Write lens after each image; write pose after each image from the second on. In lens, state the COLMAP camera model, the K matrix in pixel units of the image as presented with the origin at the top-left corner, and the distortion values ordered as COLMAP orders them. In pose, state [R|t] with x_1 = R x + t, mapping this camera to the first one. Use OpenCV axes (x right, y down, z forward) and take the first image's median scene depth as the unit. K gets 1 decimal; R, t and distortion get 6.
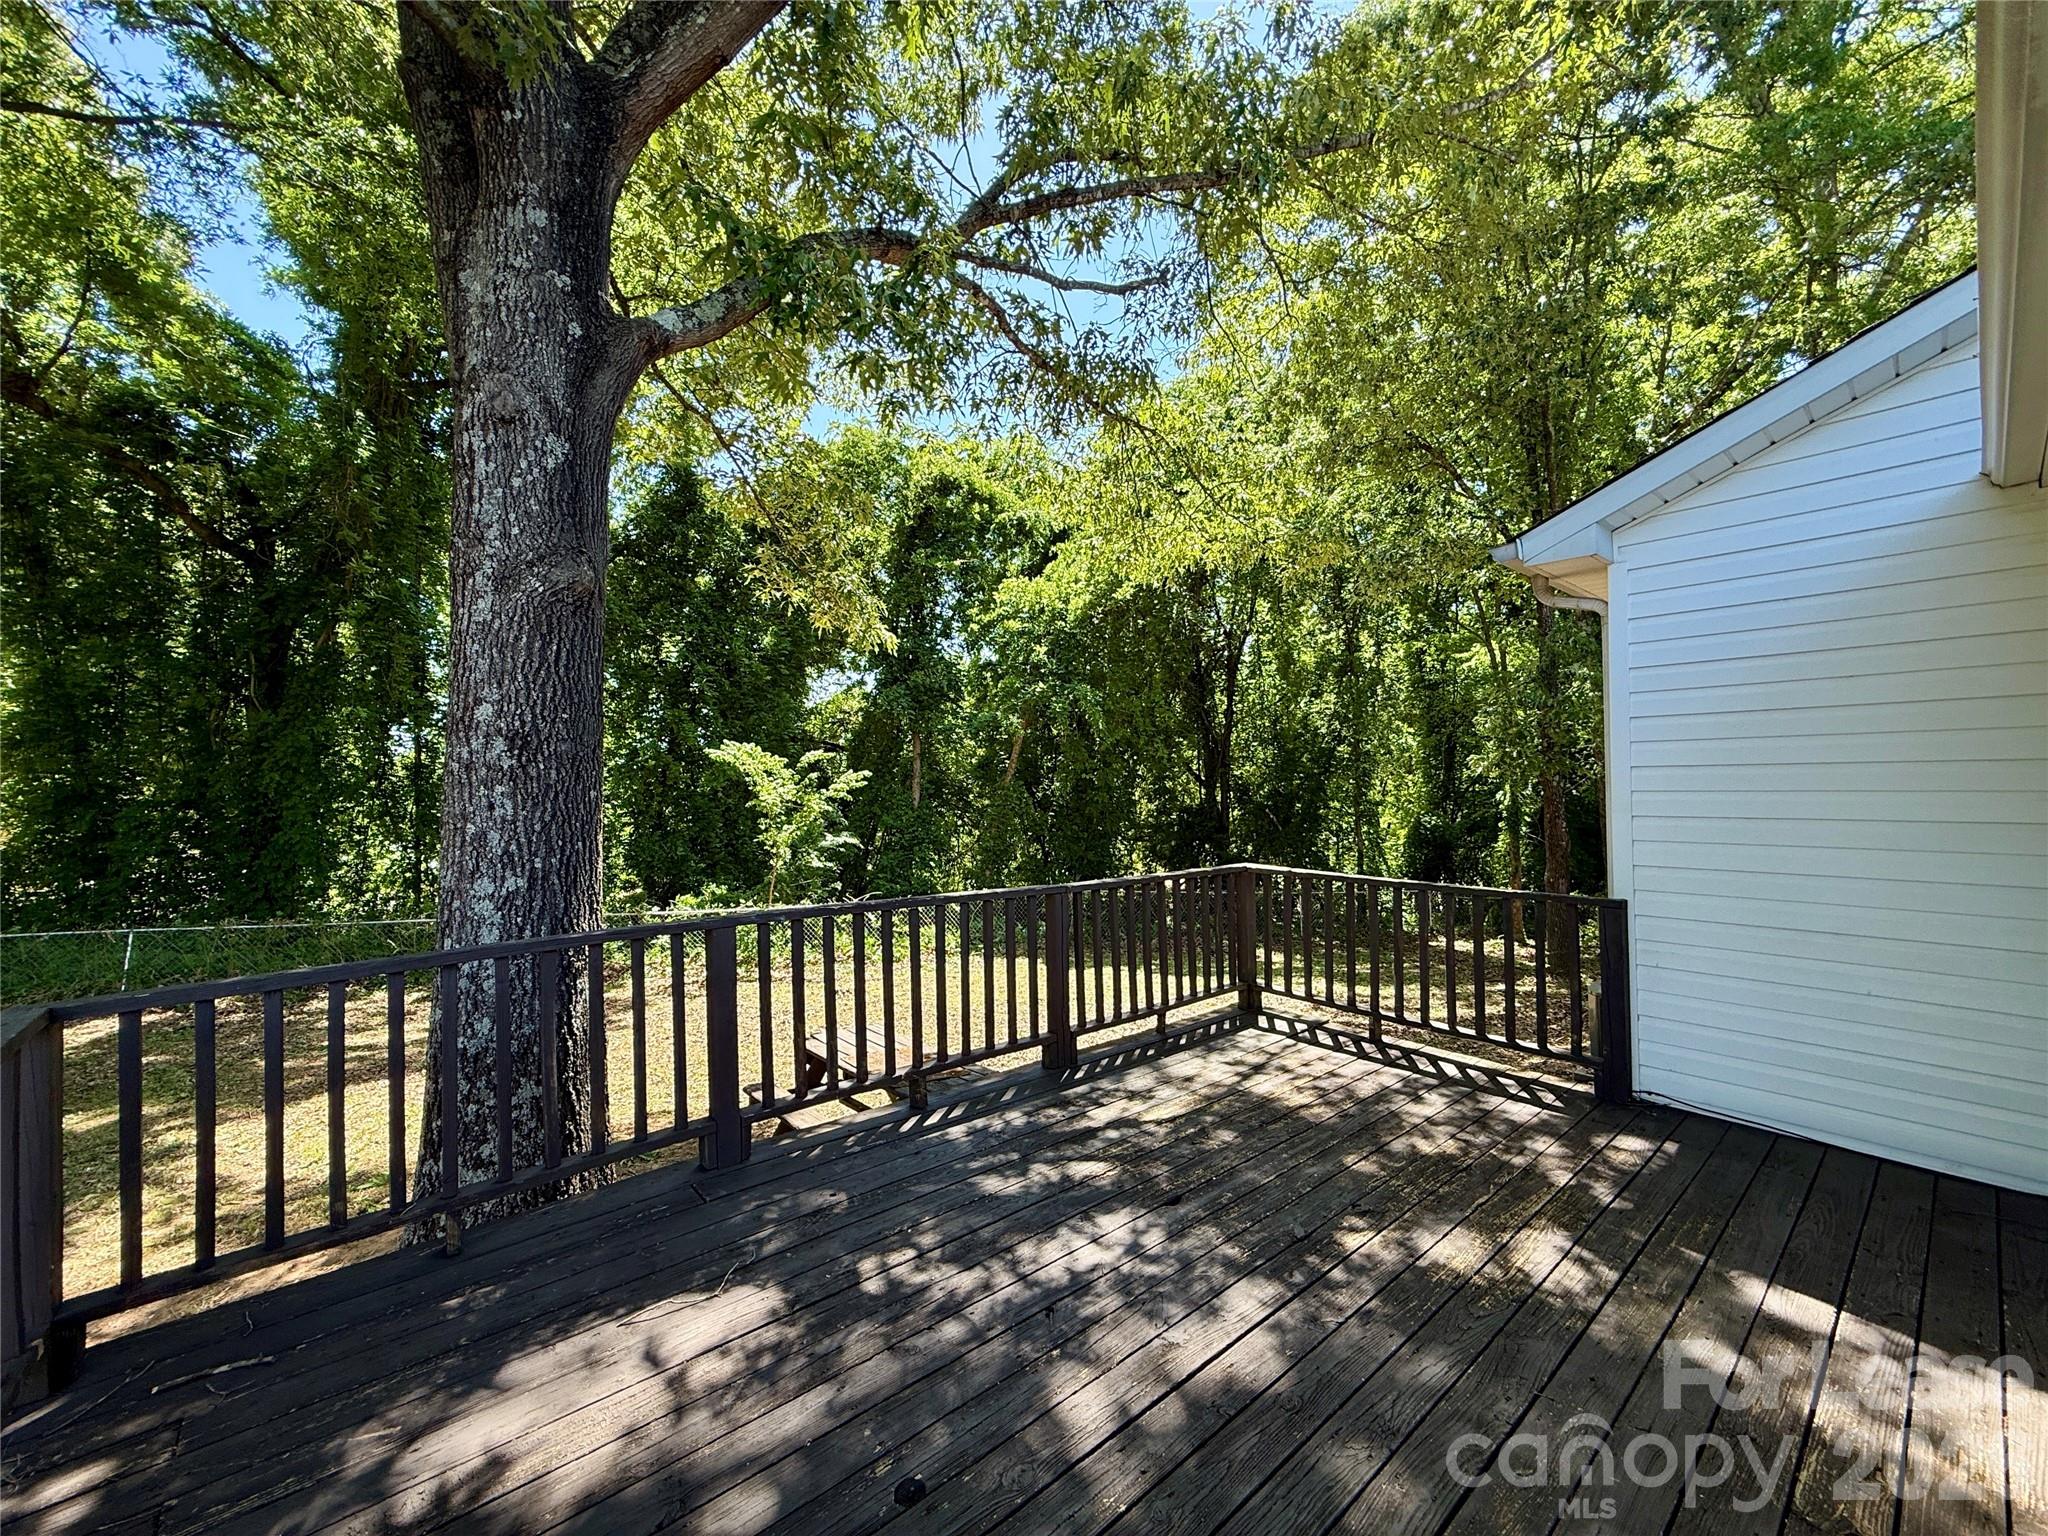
lens RADIAL K [[815.5, 0, 1022.0], [0, 815.5, 769.3], [0, 0, 1]] dist [0.000018, 0.000433]
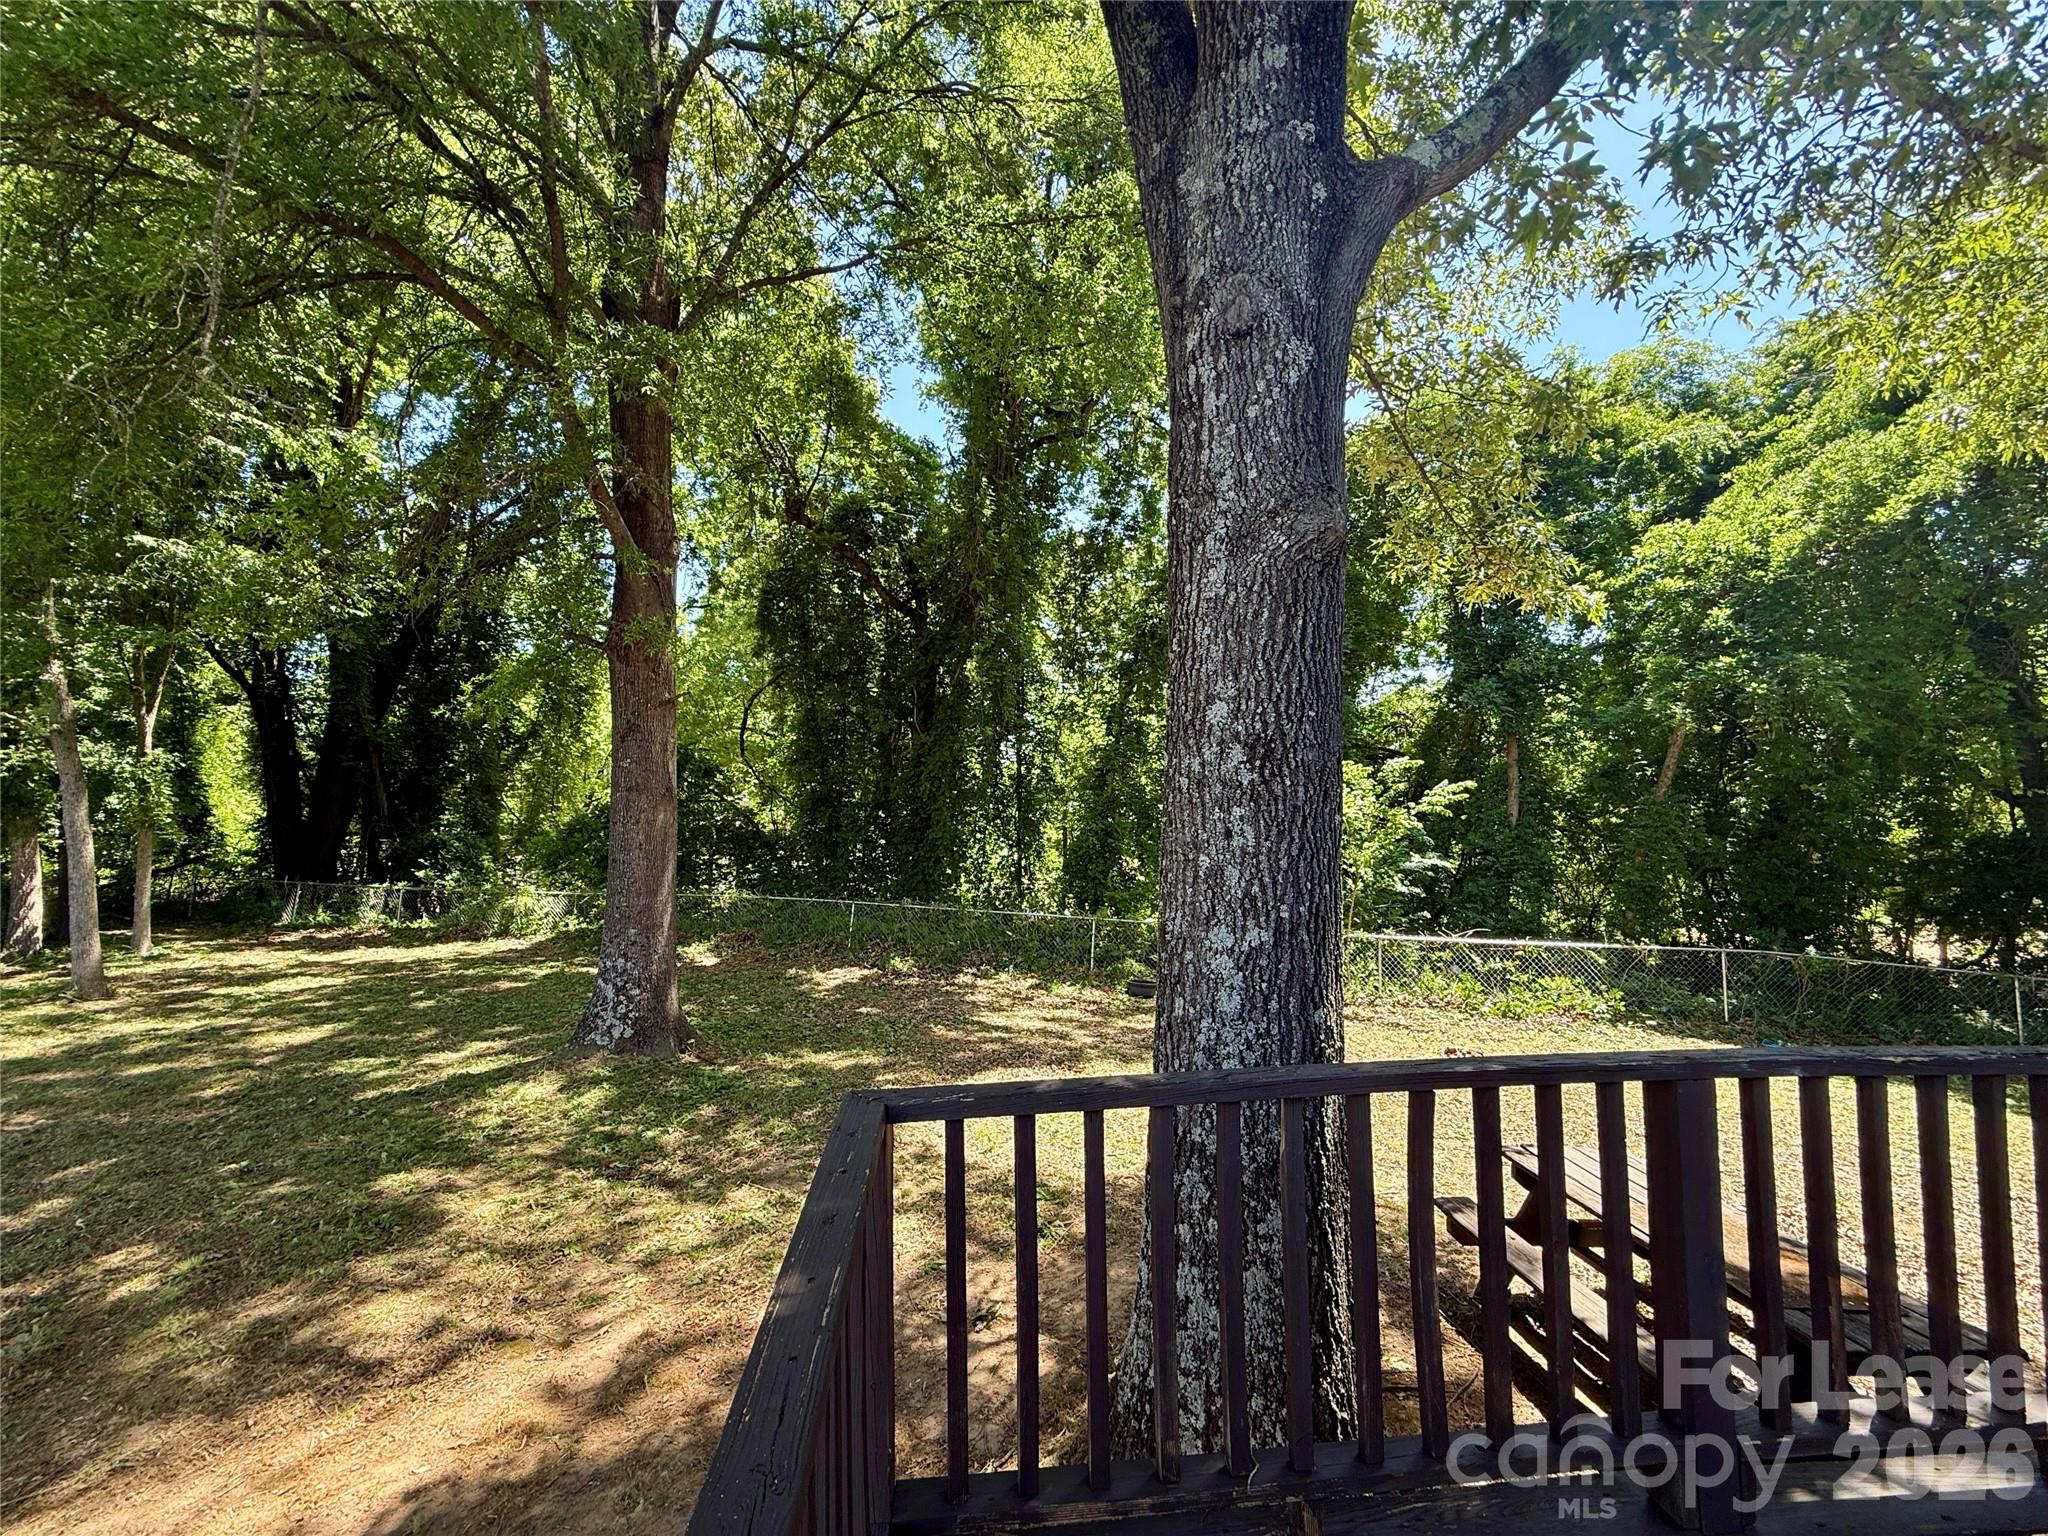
lens RADIAL K [[815.5, 0, 1022.6], [0, 815.5, 773.2], [0, 0, 1]] dist [0.000018, 0.000433]
pose [[0.819306, -0.005190, -0.573333, -0.318685], [0.002047, 0.999979, -0.006127, -0.006649], [0.573353, 0.003847, 0.819299, 0.220896]]
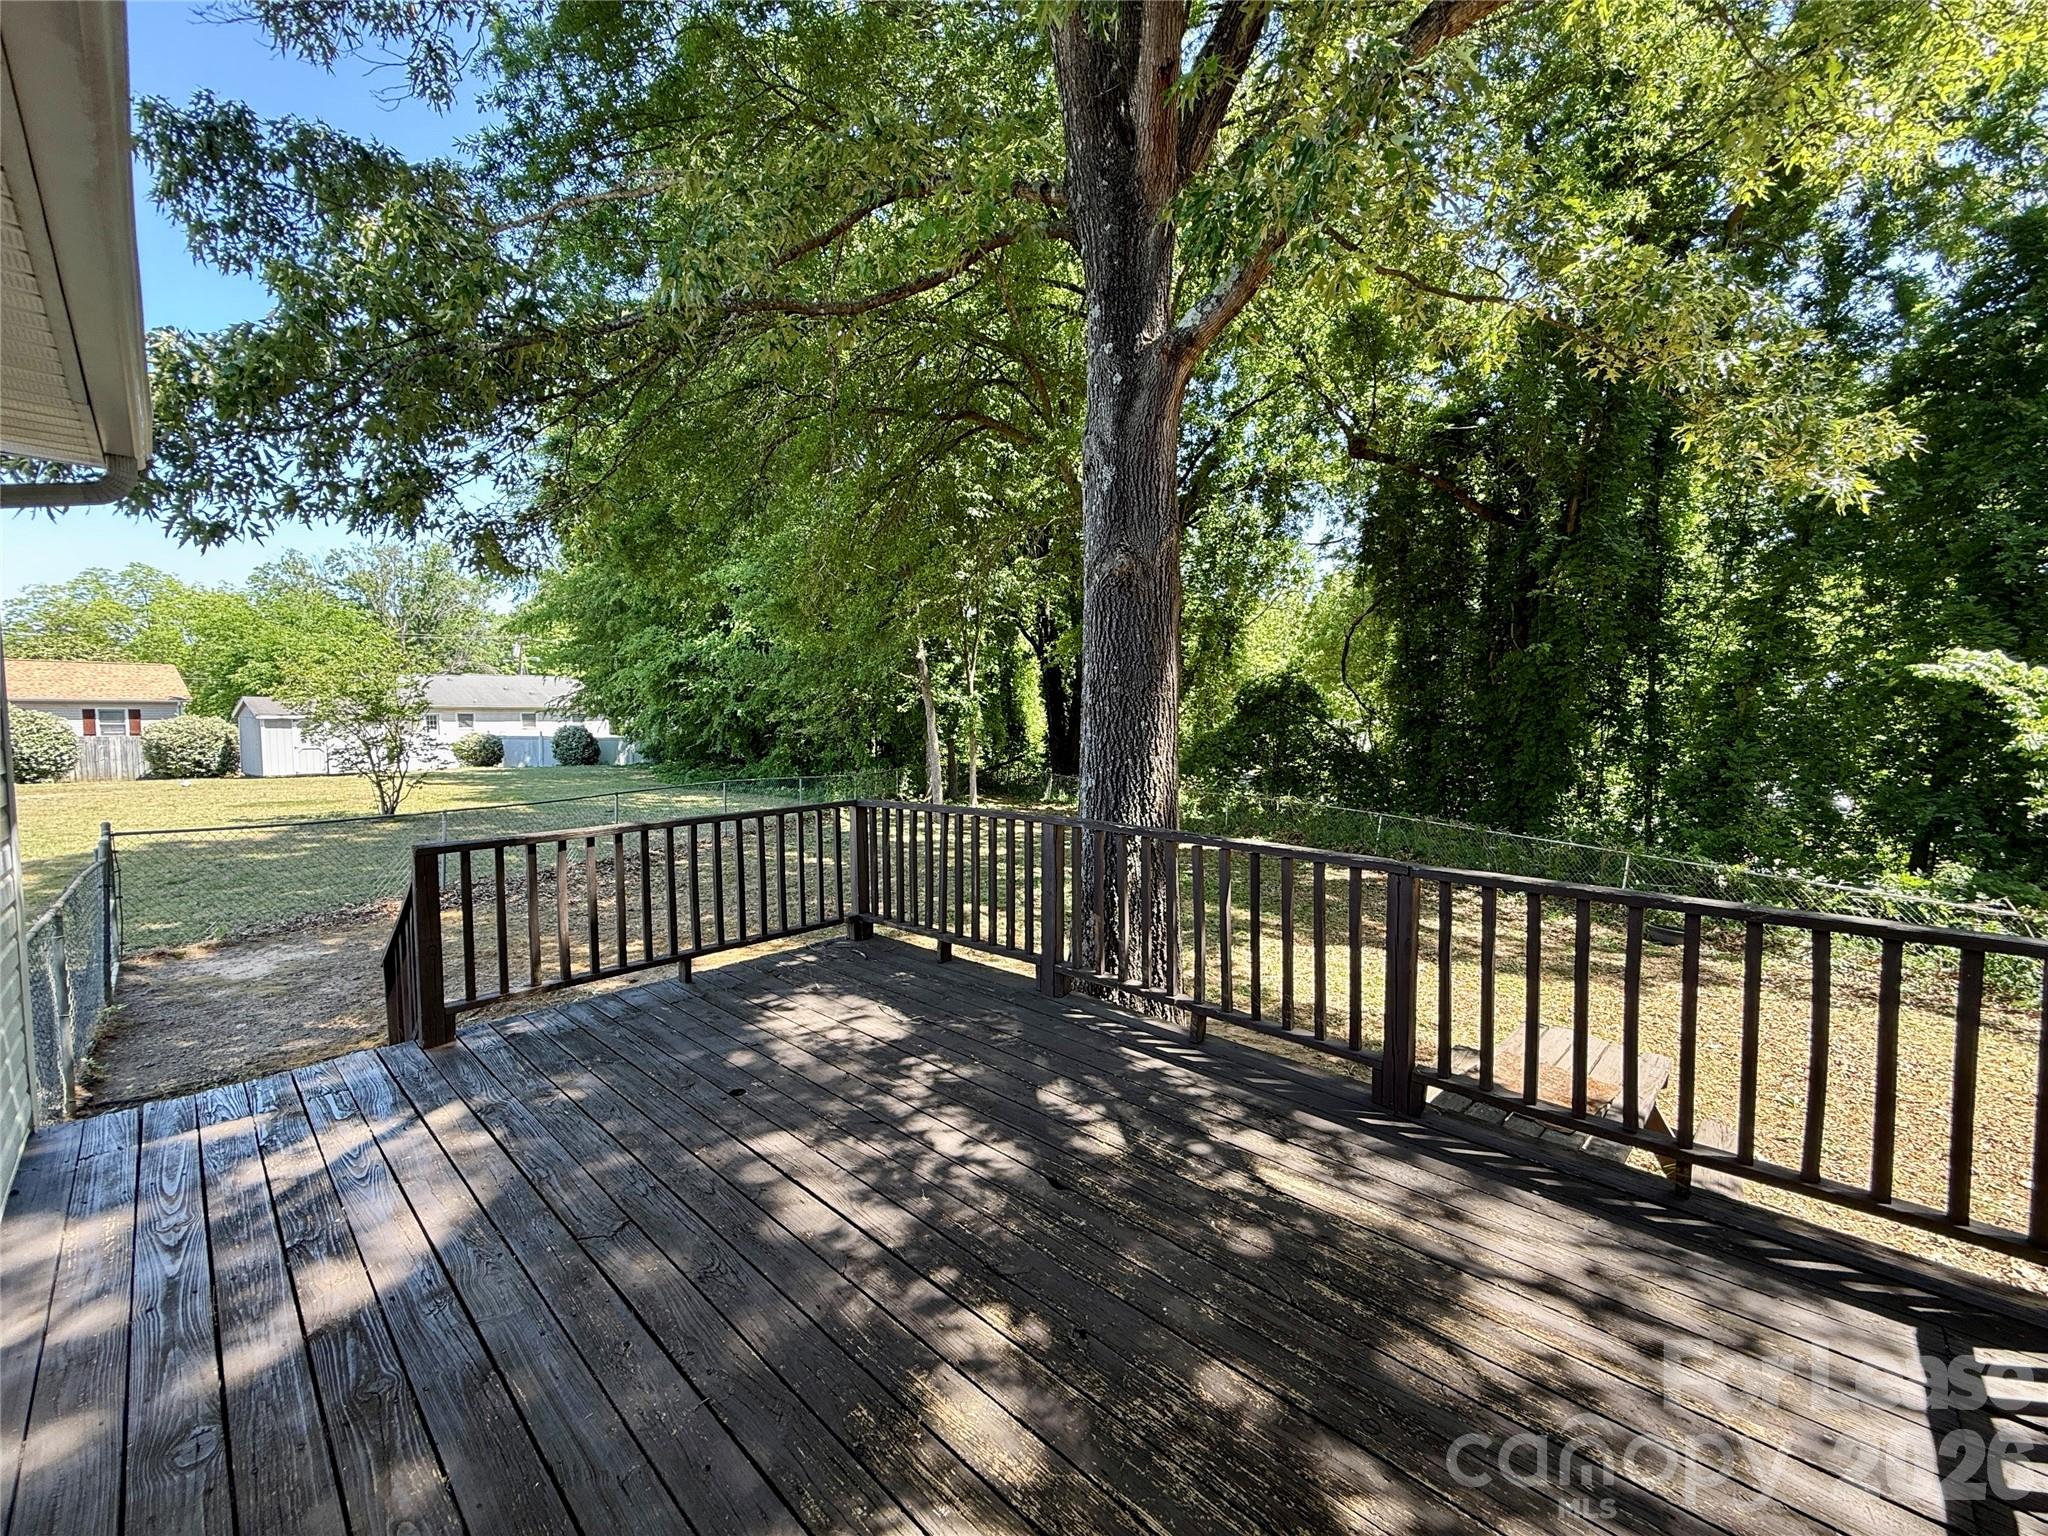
lens RADIAL K [[815.5, 0, 1005.0], [0, 815.5, 738.1], [0, 0, 1]] dist [0.000018, 0.000433]
pose [[0.096149, 0.034734, -0.994761, 0.740973], [0.016279, 0.999202, 0.036462, 0.006451], [0.995234, -0.019700, 0.095506, 0.618171]]
